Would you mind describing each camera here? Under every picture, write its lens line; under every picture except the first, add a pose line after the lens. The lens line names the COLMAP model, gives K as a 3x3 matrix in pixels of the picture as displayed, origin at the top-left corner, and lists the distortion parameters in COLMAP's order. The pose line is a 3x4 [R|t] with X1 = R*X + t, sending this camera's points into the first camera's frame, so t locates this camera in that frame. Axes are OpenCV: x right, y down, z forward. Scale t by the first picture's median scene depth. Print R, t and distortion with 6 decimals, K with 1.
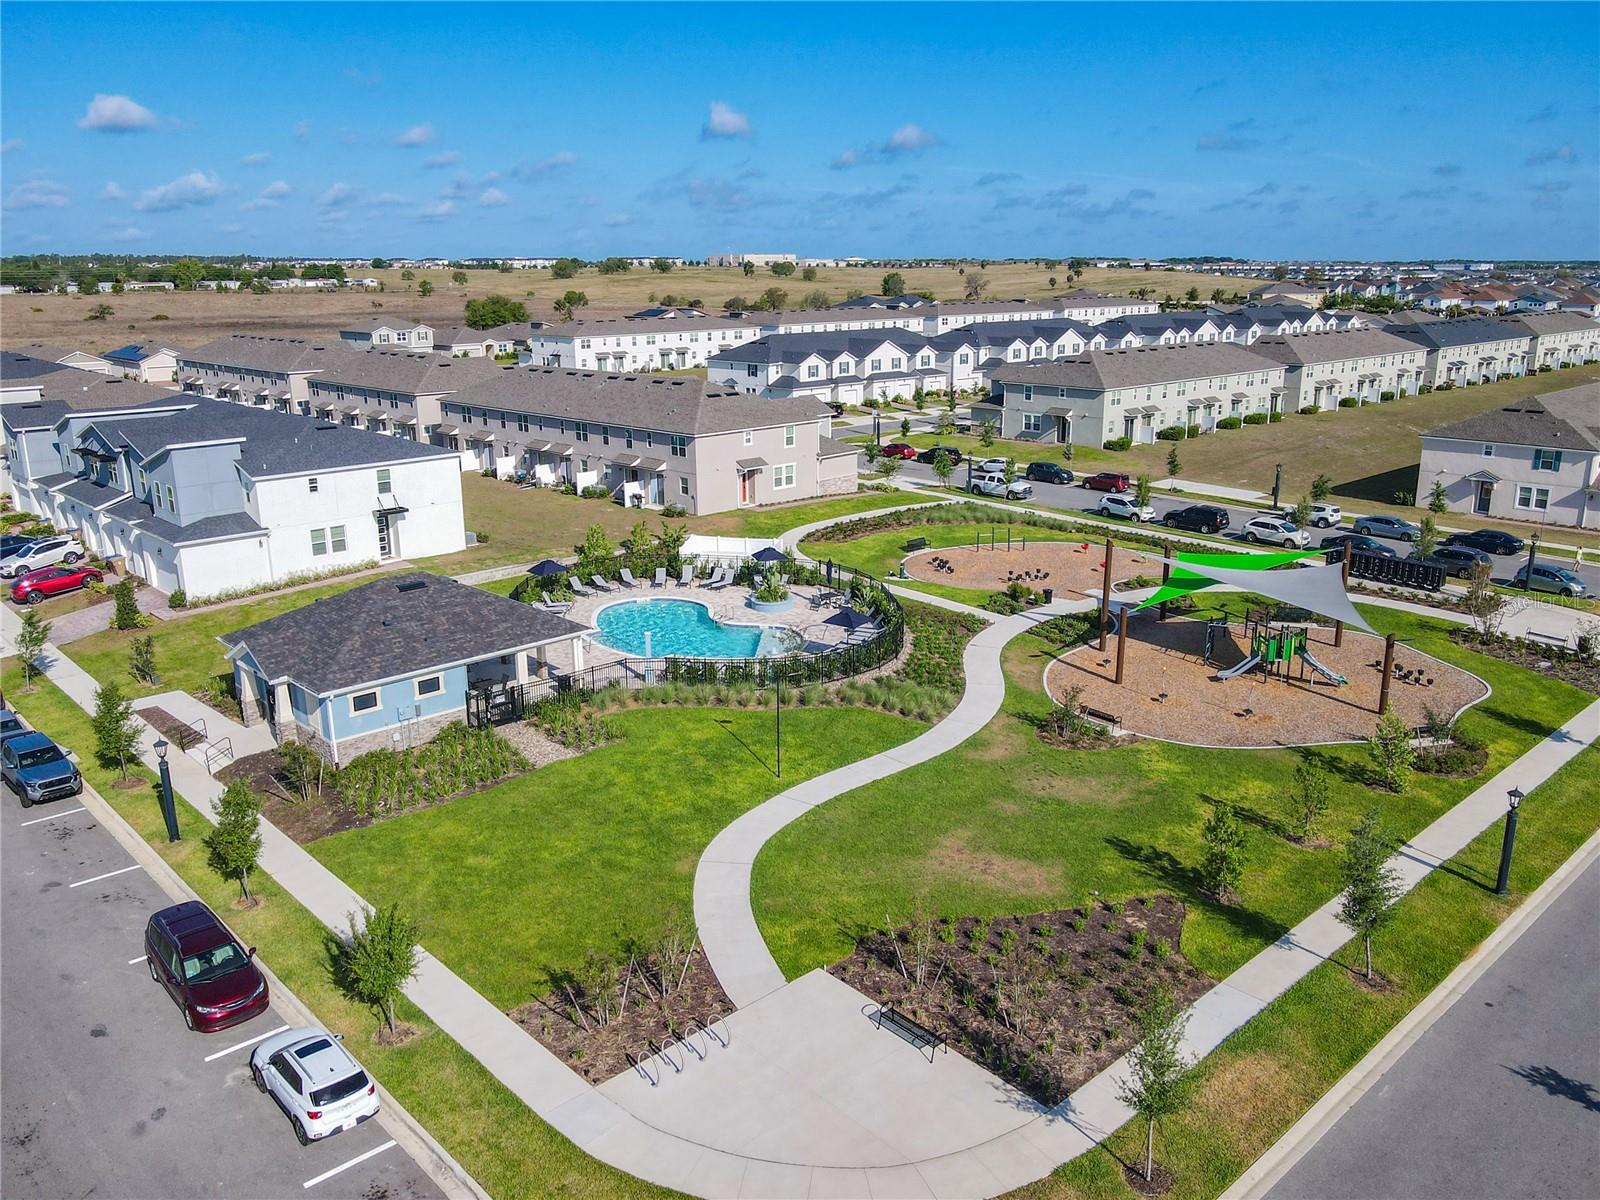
lens RADIAL K [[1251.4, 0, 789.0], [0, 1251.4, 599.8], [0, 0, 1]] dist [-0.024002, 0.032795]
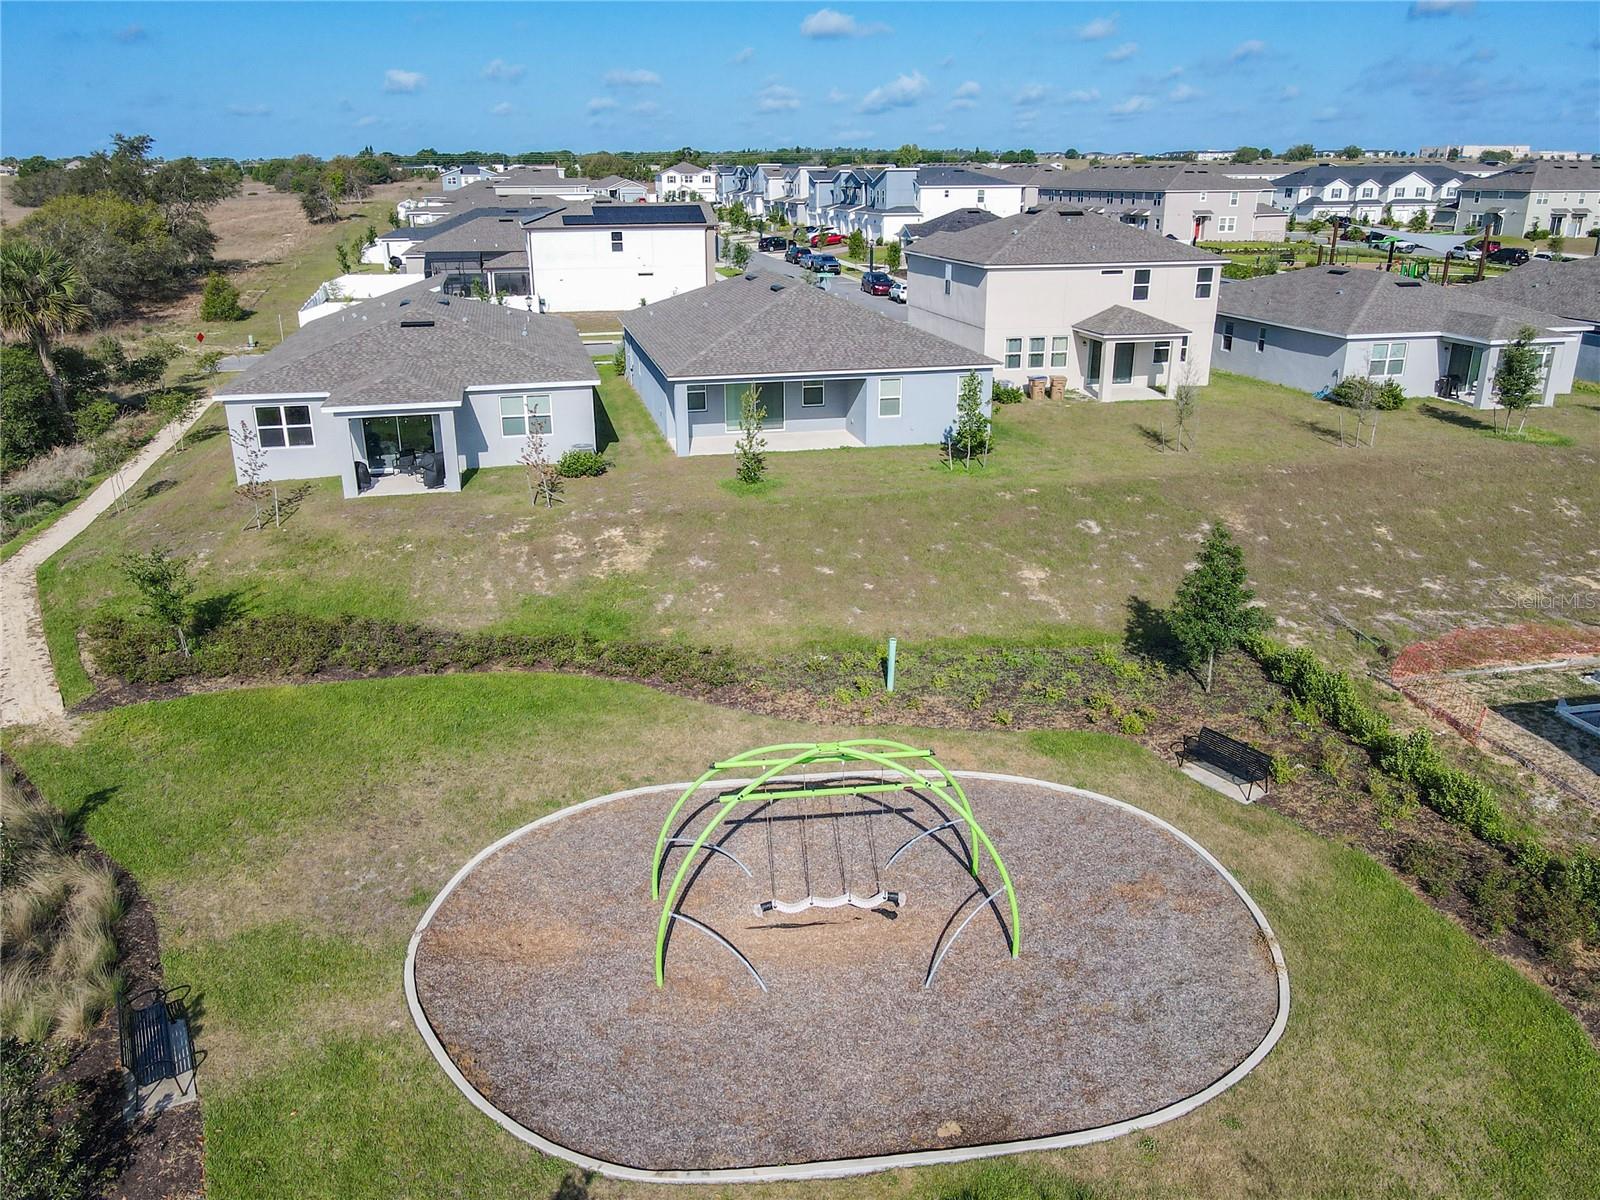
lens RADIAL K [[1238.1, 0, 789.8], [0, 1238.1, 598.7], [0, 0, 1]] dist [0.005738, 0.004994]
pose [[0.864150, 0.170160, -0.473593, 0.347972], [-0.134662, 0.984968, 0.108182, 0.278284], [0.484883, -0.029711, 0.874074, -0.679251]]
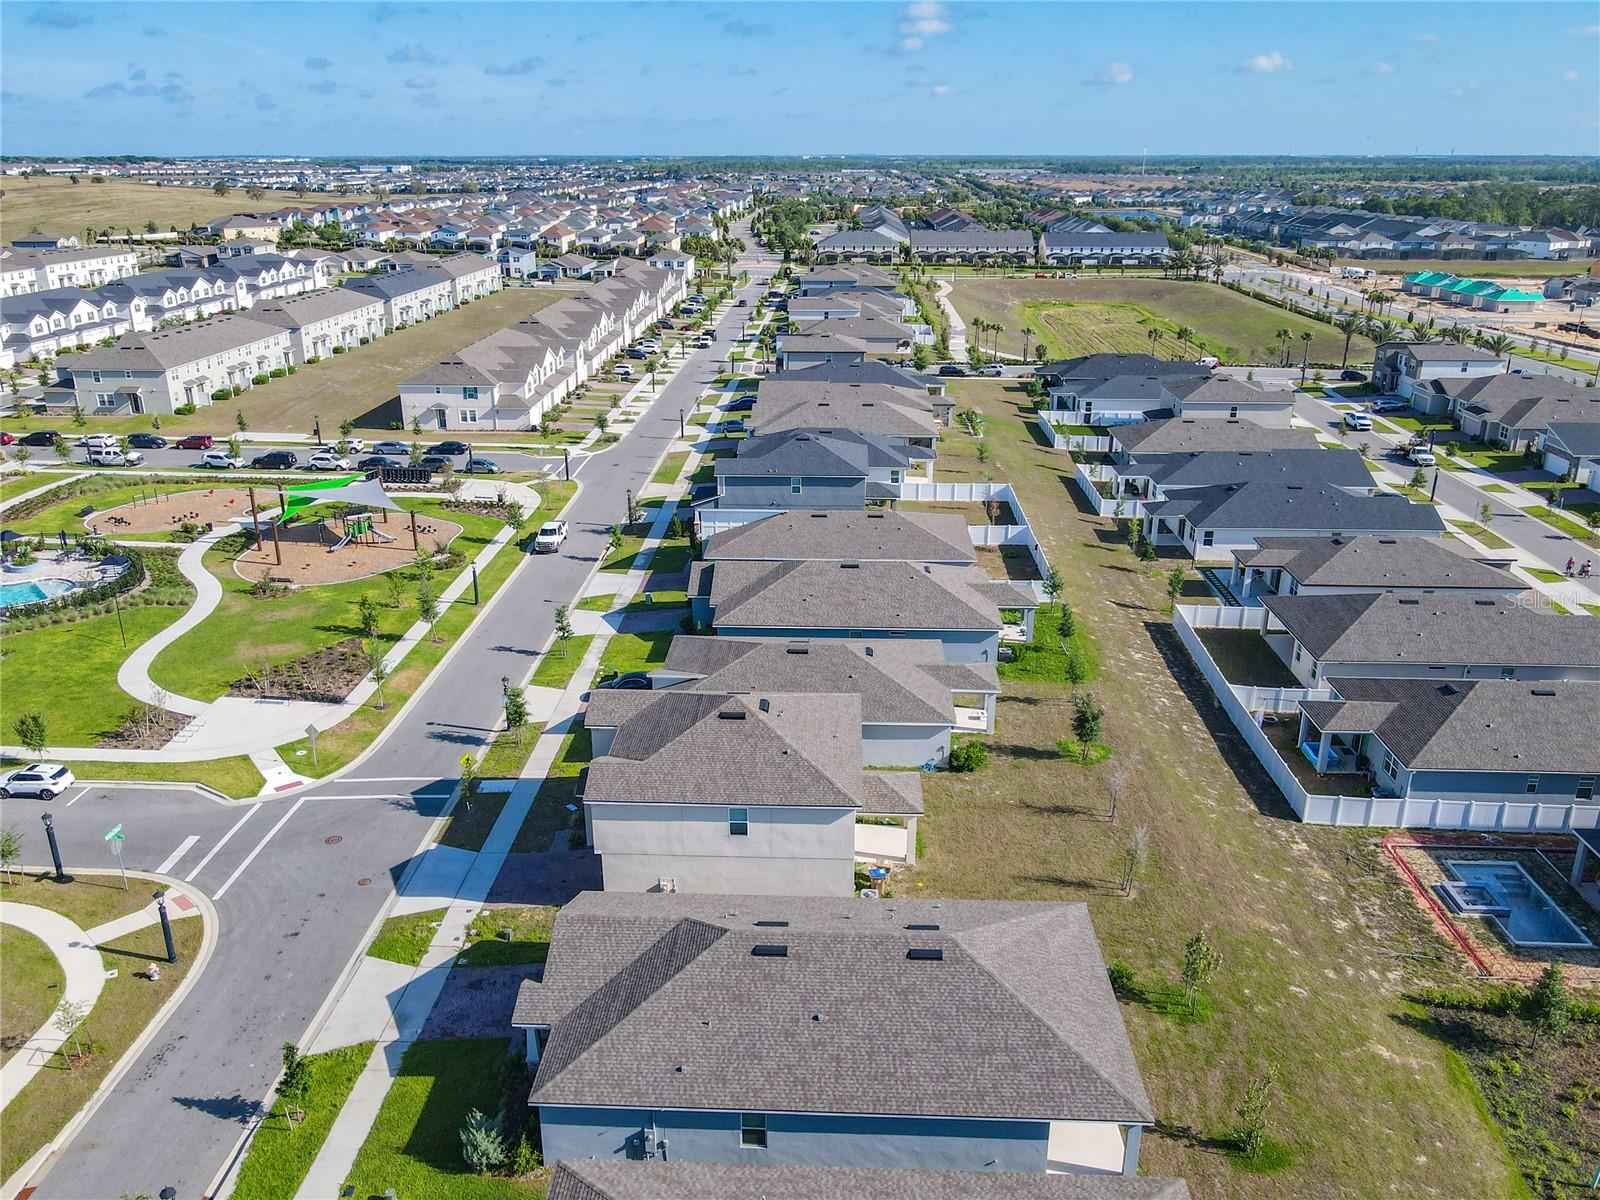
lens RADIAL K [[1245.9, 0, 791.8], [0, 1245.9, 601.9], [0, 0, 1]] dist [0.001464, 0.011476]
pose [[0.710751, -0.232534, 0.663899, -0.266081], [0.178348, 0.972514, 0.149694, -0.012144], [-0.680460, 0.012010, 0.732687, -0.524535]]
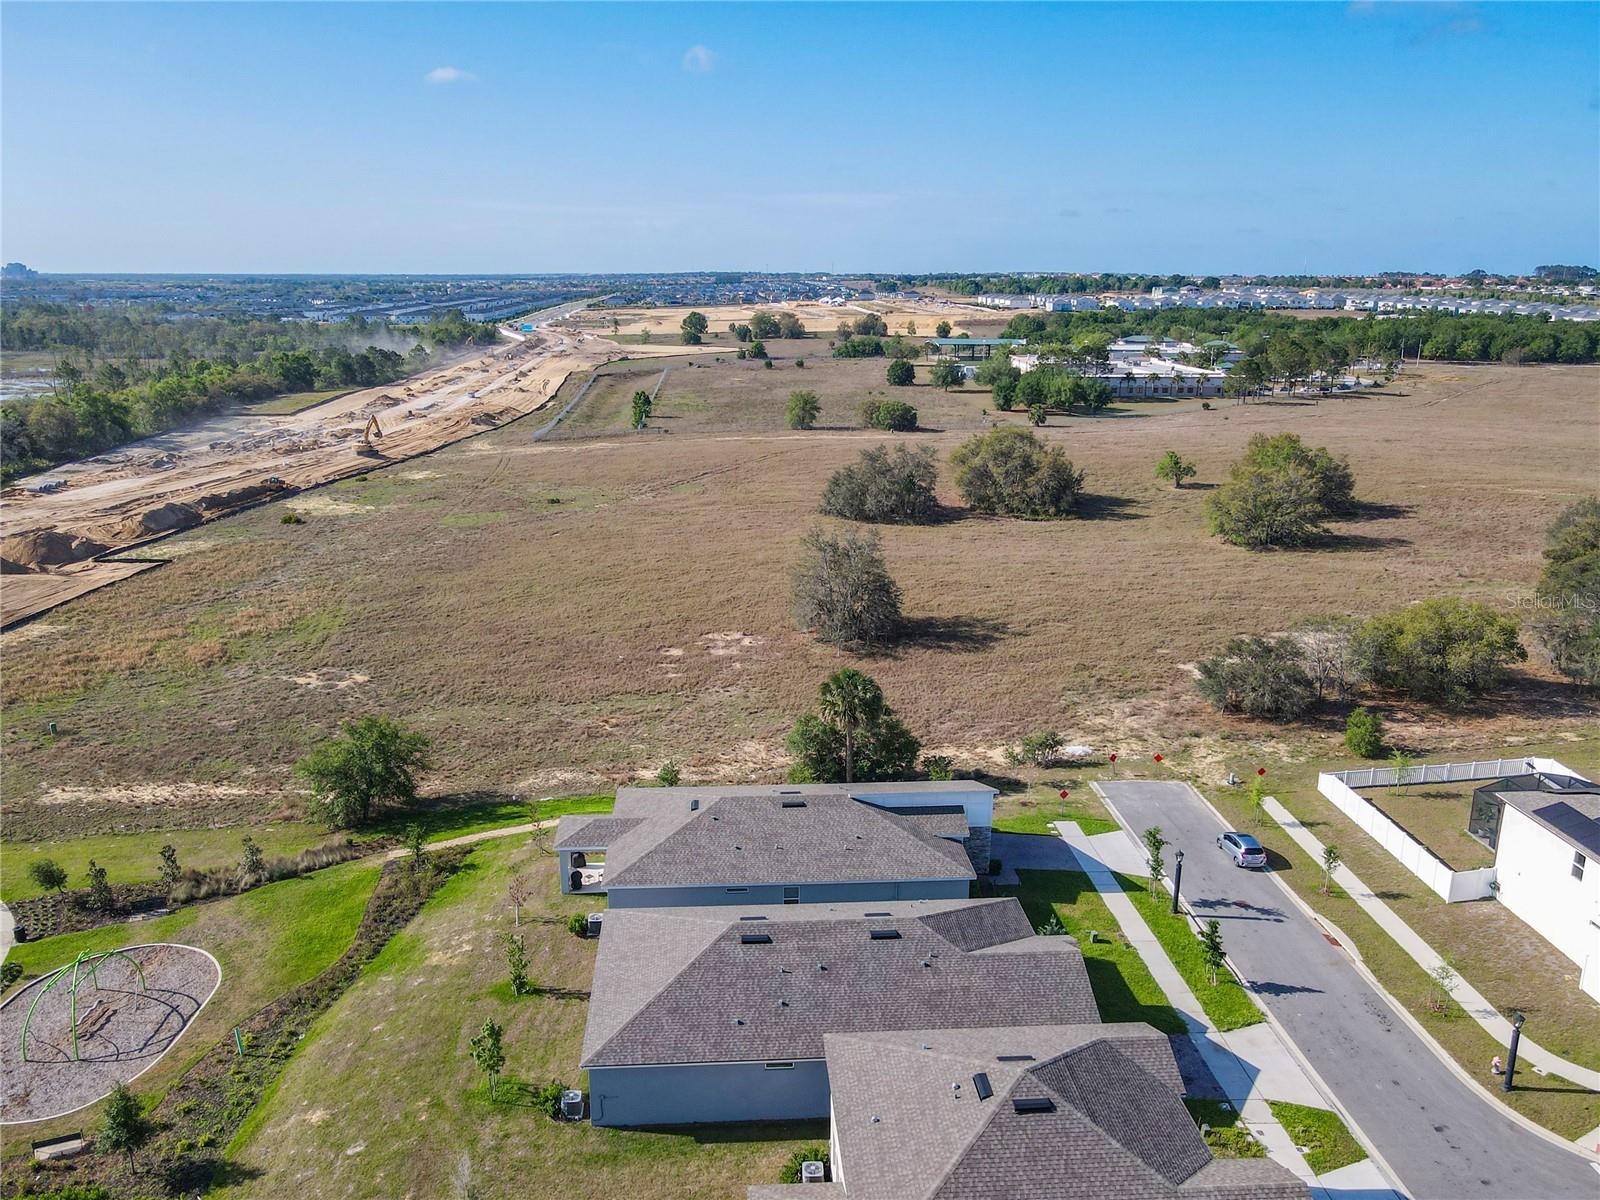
lens RADIAL K [[1239.9, 0, 790.8], [0, 1239.9, 600.8], [0, 0, 1]] dist [-0.003129, 0.008532]
pose [[-0.627575, 0.208201, -0.750202, 0.467805], [-0.198258, 0.889078, 0.412594, -0.183481], [0.752890, 0.407667, -0.516685, 0.058079]]
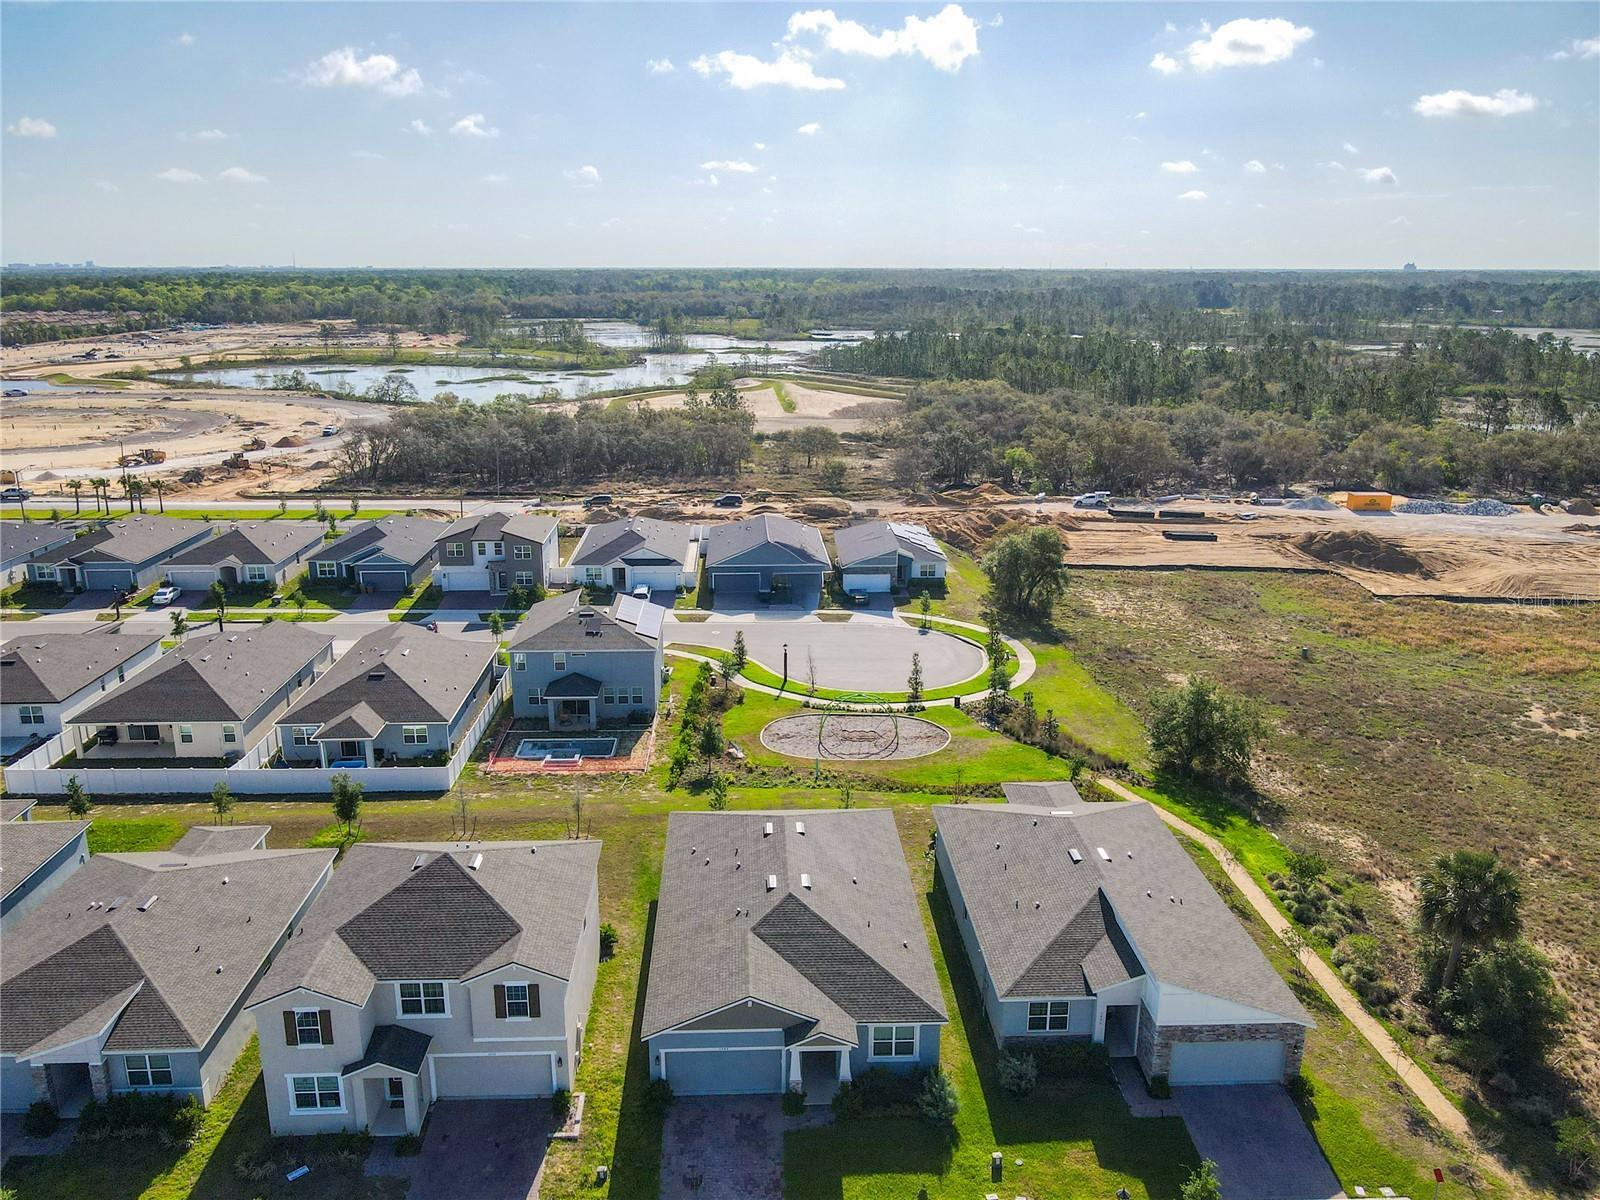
lens RADIAL K [[1241.6, 0, 794.1], [0, 1241.6, 597.0], [0, 0, 1]] dist [-0.025159, 0.048275]
pose [[-0.760918, -0.156956, 0.629577, -0.340205], [0.176021, 0.883980, 0.433123, -0.200574], [-0.624515, 0.440390, -0.645009, 0.180446]]
